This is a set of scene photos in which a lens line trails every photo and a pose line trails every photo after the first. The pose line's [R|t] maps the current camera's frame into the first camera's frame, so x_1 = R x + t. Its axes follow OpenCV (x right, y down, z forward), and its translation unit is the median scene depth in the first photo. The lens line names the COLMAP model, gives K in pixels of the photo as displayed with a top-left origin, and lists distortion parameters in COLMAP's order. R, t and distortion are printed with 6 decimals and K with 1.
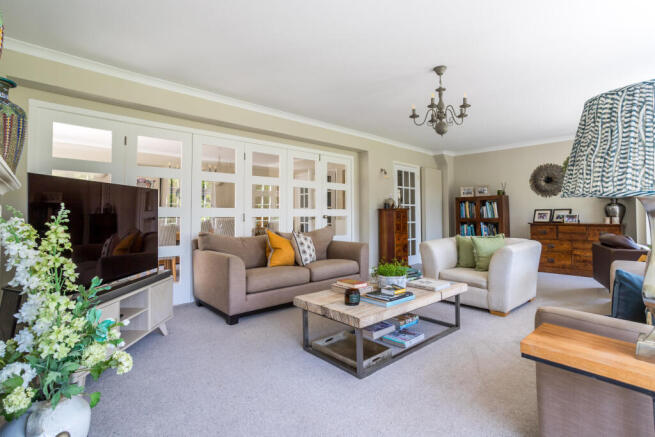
lens RADIAL K [[318.0, 0, 326.8], [0, 318.0, 216.8], [0, 0, 1]] dist [0.000067, 0.000144]
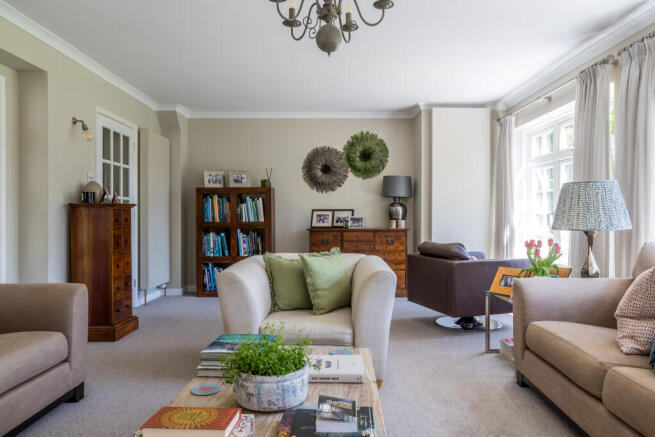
lens RADIAL K [[472.2, 0, 326.9], [0, 472.2, 215.6], [0, 0, 1]] dist [0.003309, 0.007711]
pose [[0.675418, 0.004903, 0.737419, -0.089308], [0.003143, 0.999950, -0.009527, 0.000380], [-0.737428, 0.008753, 0.675369, 0.259692]]
